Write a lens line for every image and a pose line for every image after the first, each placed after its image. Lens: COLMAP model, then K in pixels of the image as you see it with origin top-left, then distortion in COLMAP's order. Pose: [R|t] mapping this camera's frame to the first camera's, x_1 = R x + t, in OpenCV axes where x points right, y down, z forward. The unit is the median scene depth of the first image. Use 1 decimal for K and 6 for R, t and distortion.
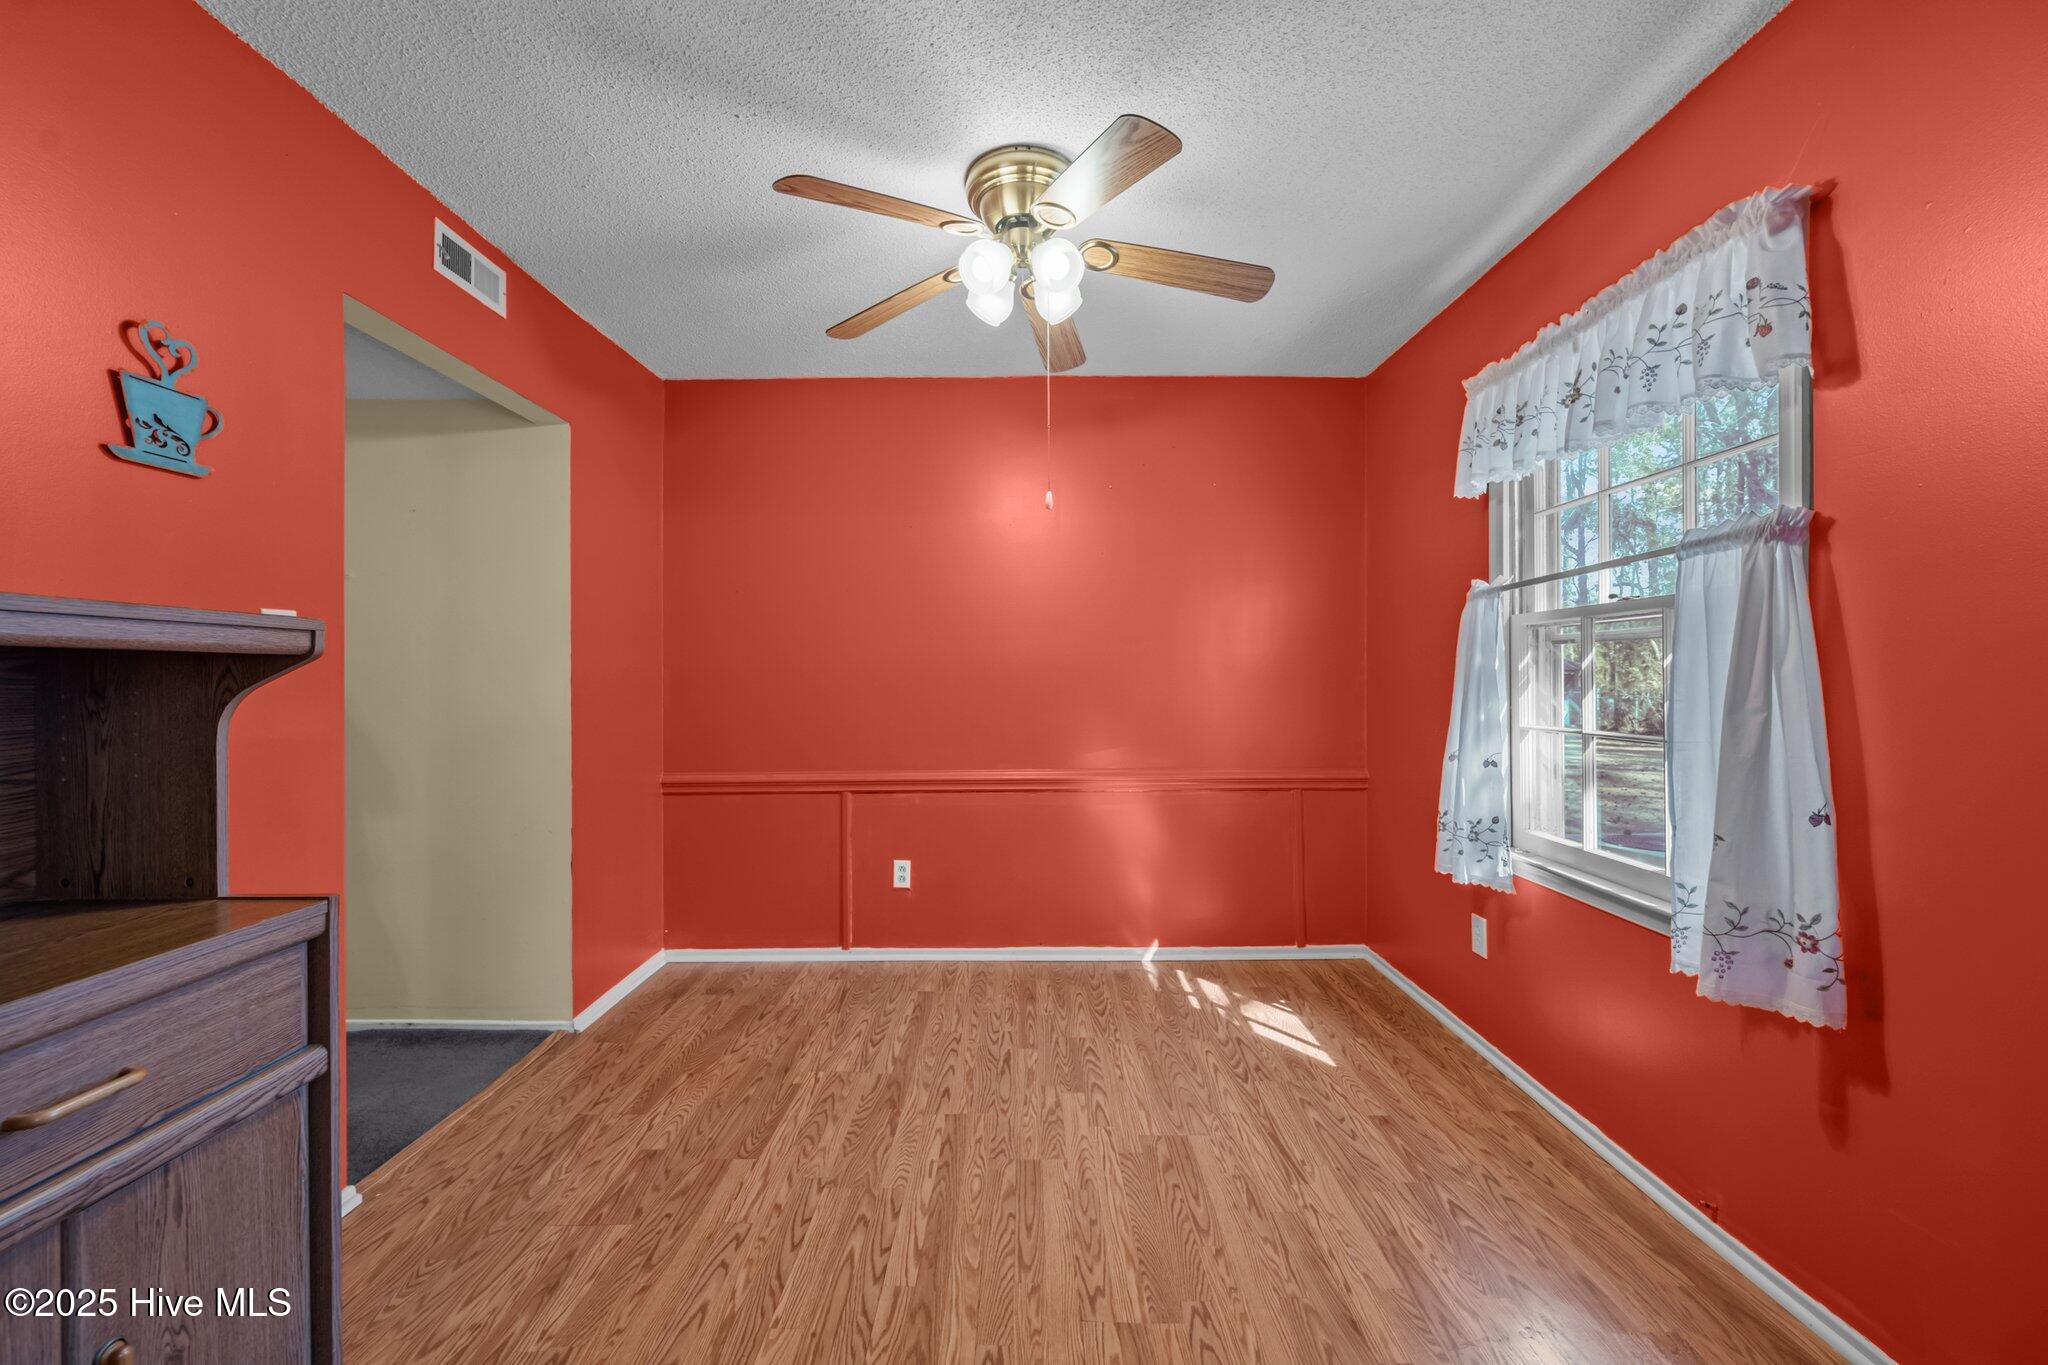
lens RADIAL K [[811.5, 0, 1026.2], [0, 811.5, 682.7], [0, 0, 1]] dist [-0.000202, -0.000152]
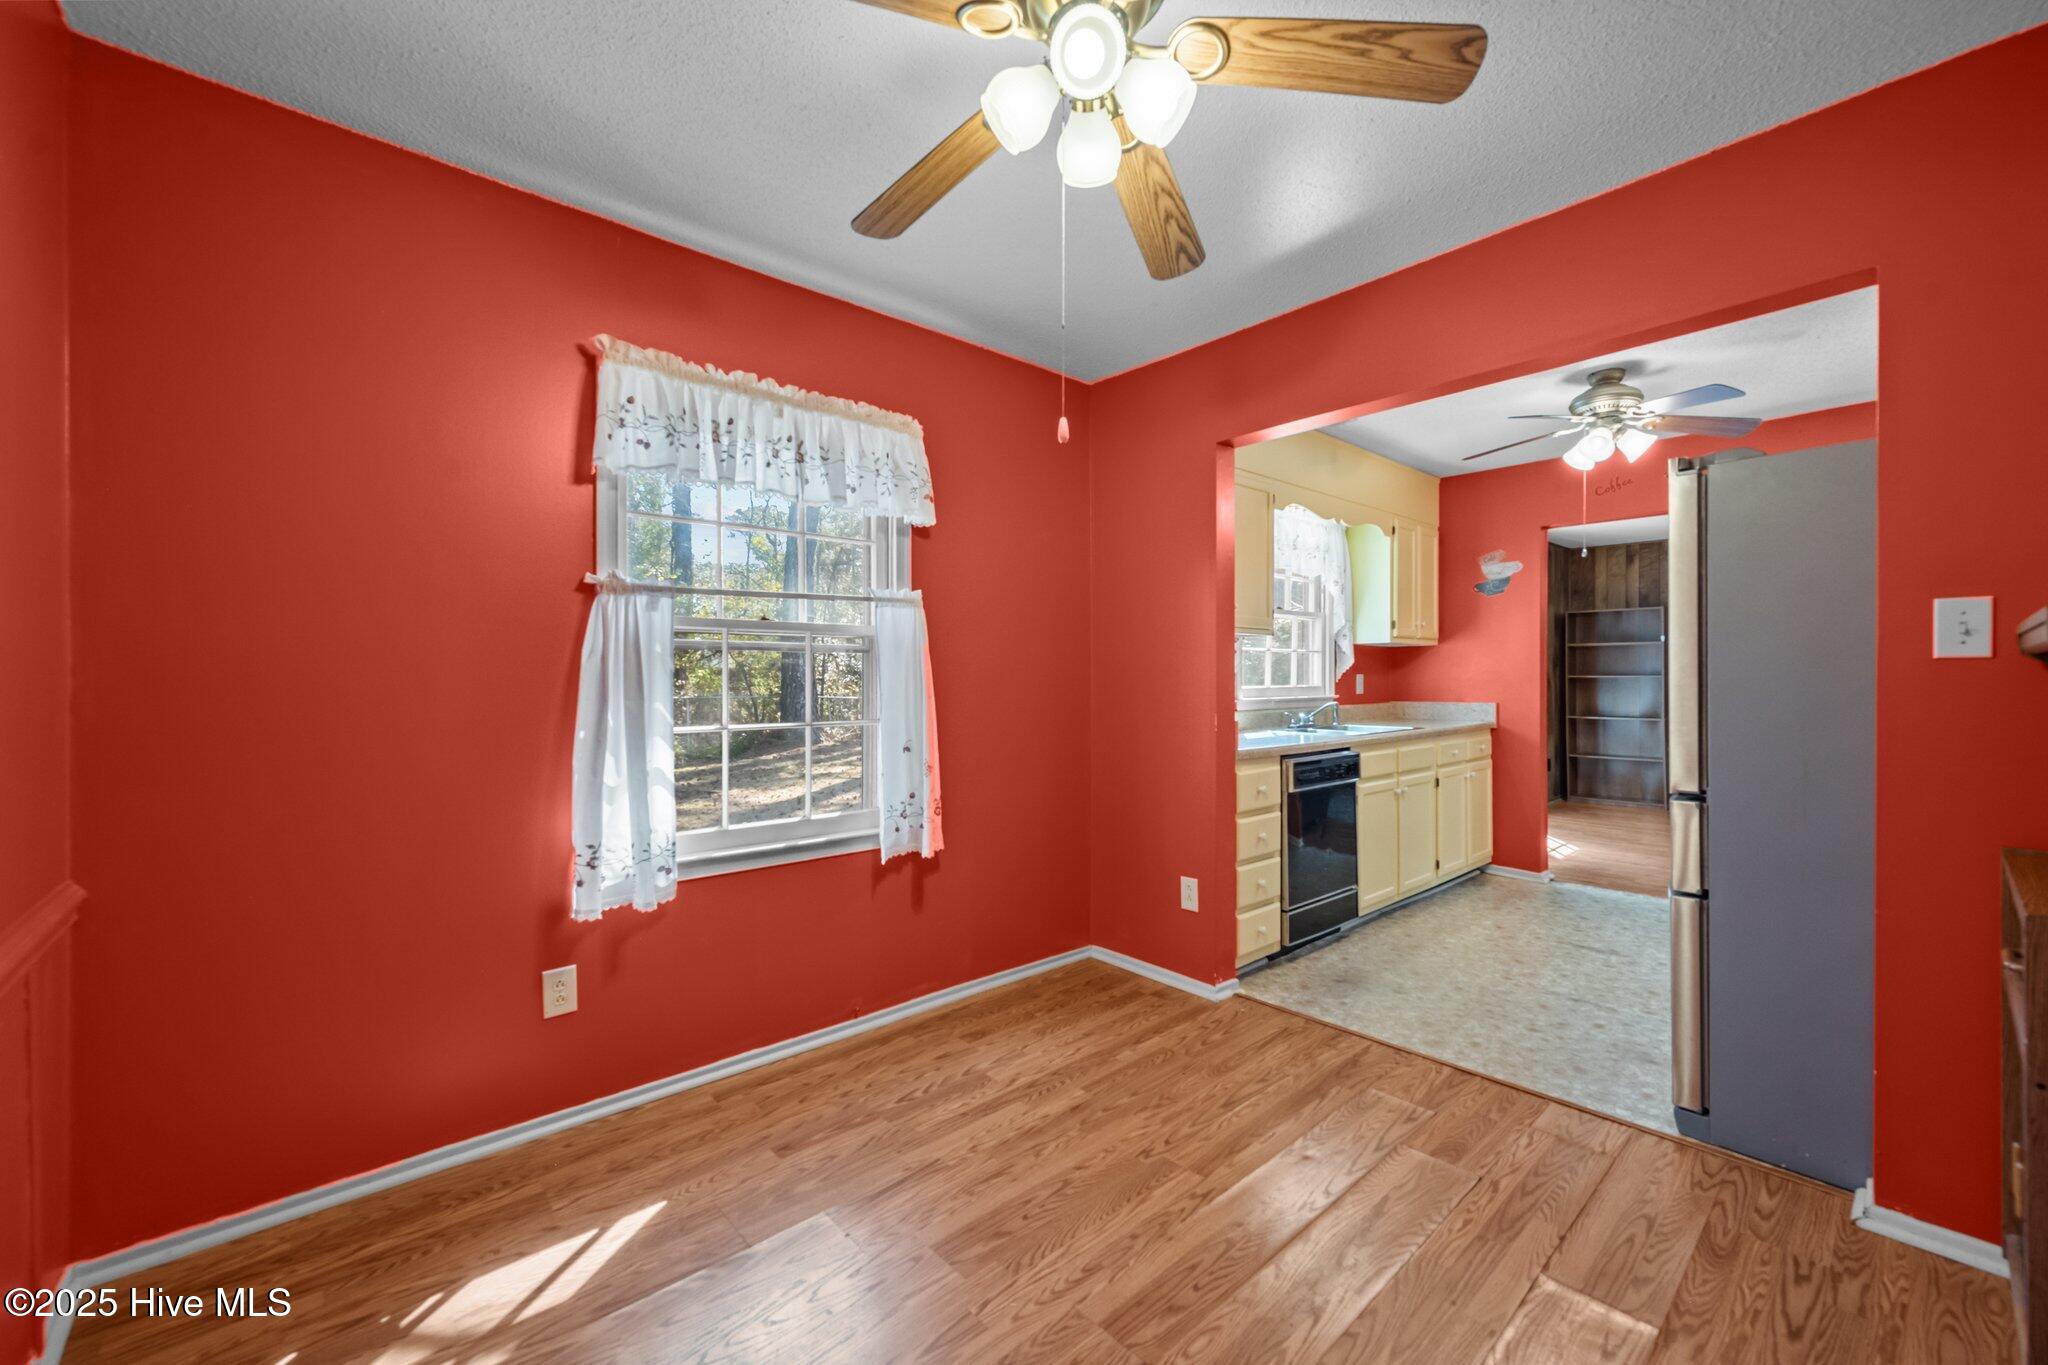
lens RADIAL K [[811.5, 0, 1025.8], [0, 811.5, 682.1], [0, 0, 1]] dist [-0.000202, -0.000152]
pose [[-0.663486, 0.004730, 0.748174, -0.476039], [0.012527, 0.999910, 0.004787, -0.008196], [-0.748084, 0.012548, -0.663486, 1.462398]]
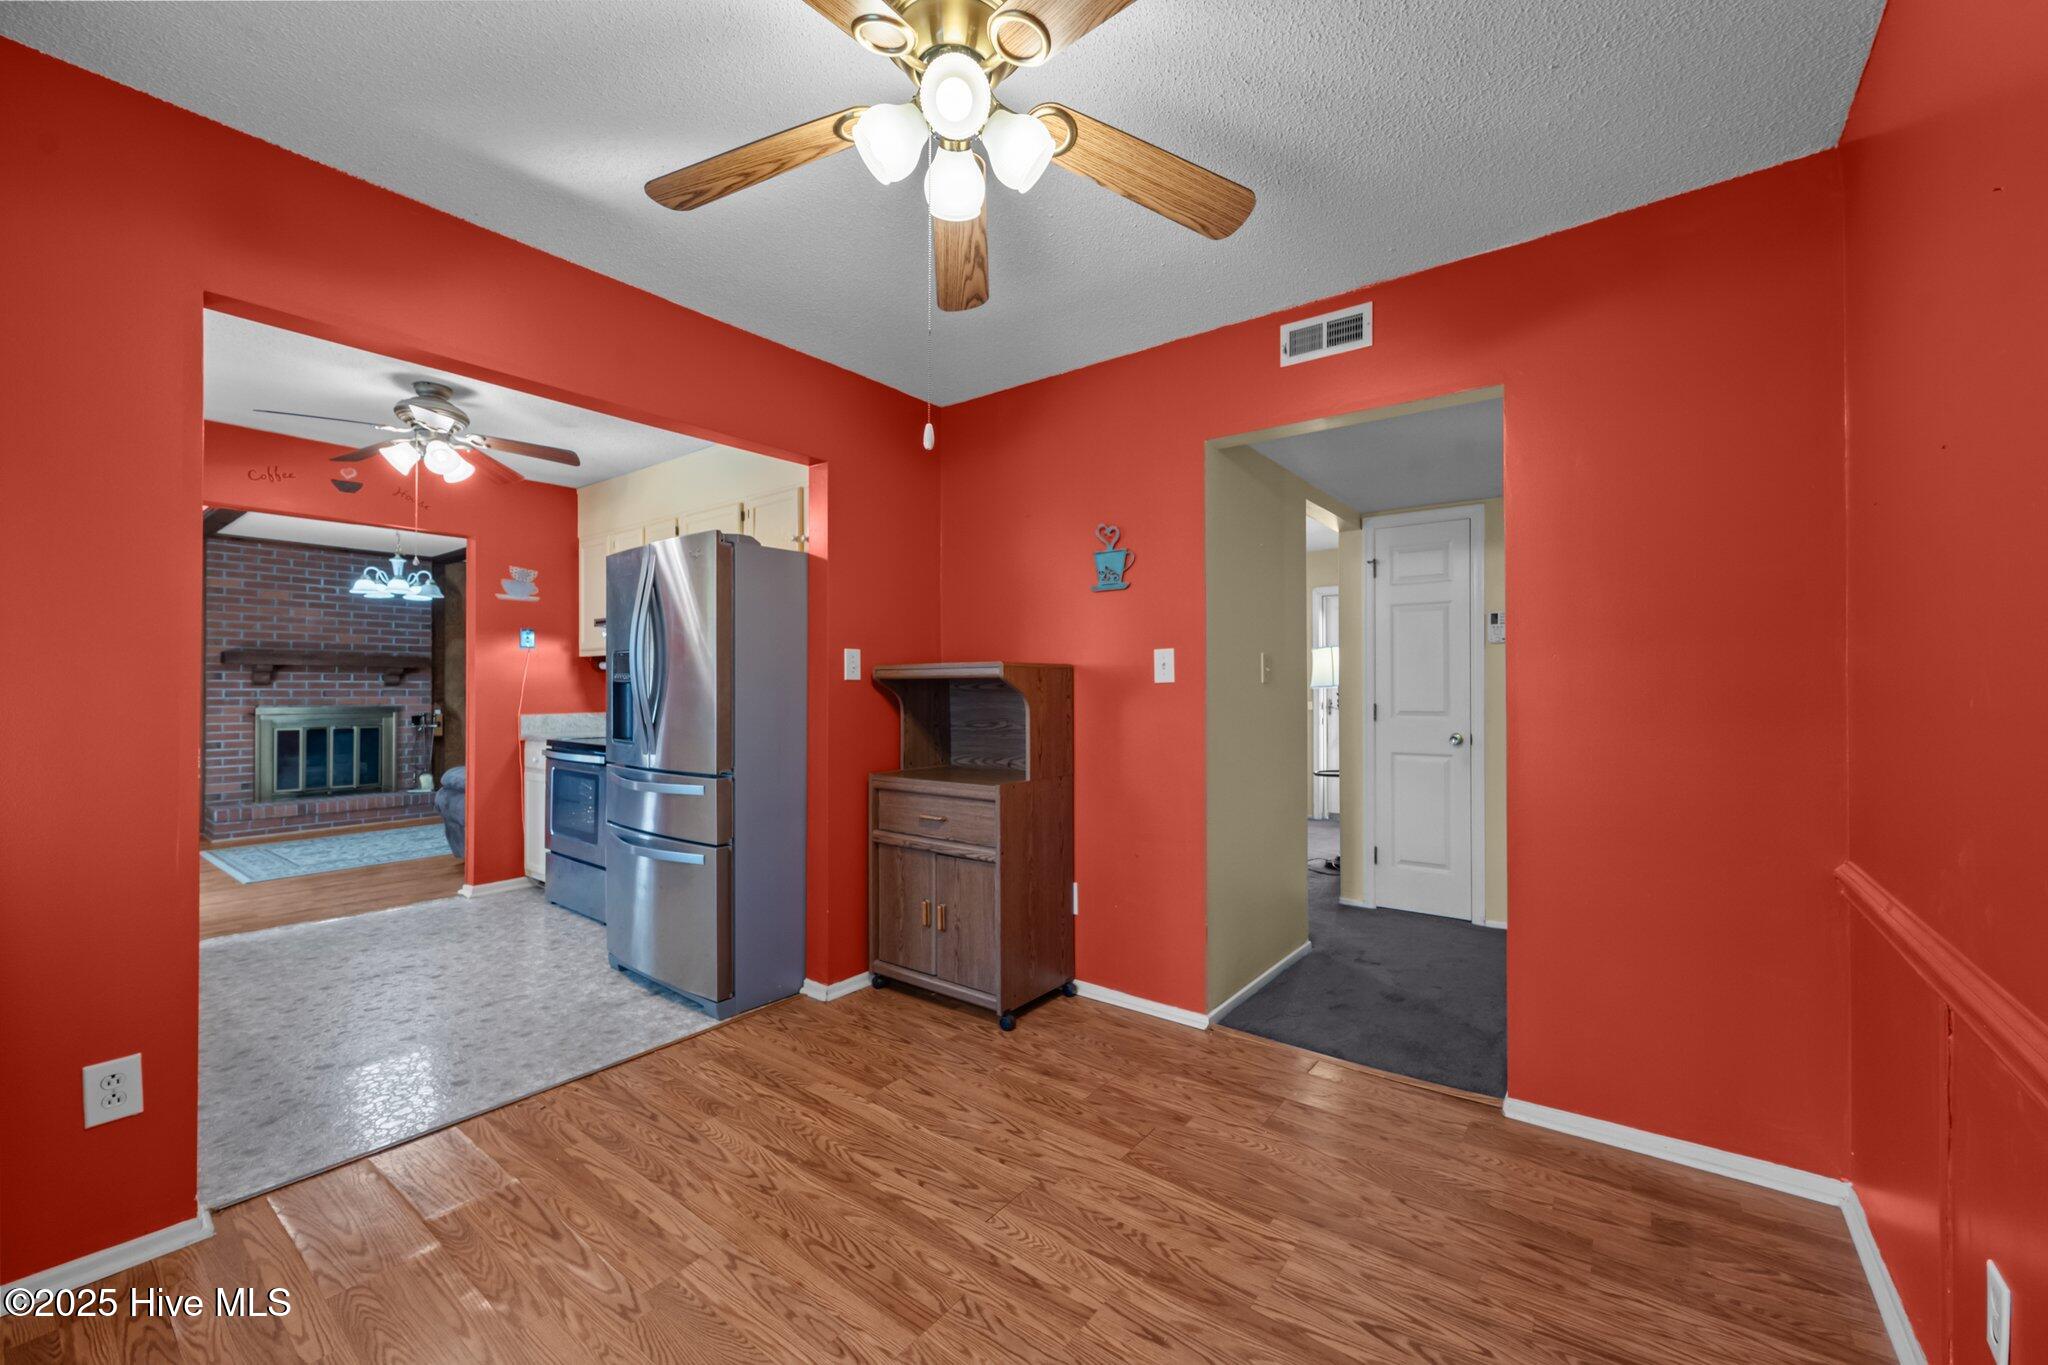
lens RADIAL K [[811.5, 0, 1031.9], [0, 811.5, 681.0], [0, 0, 1]] dist [-0.000202, -0.000152]
pose [[-0.604645, -0.003609, -0.796487, 0.522964], [-0.002938, 0.999993, -0.002301, -0.011287], [0.796490, 0.000949, -0.604651, 1.456357]]
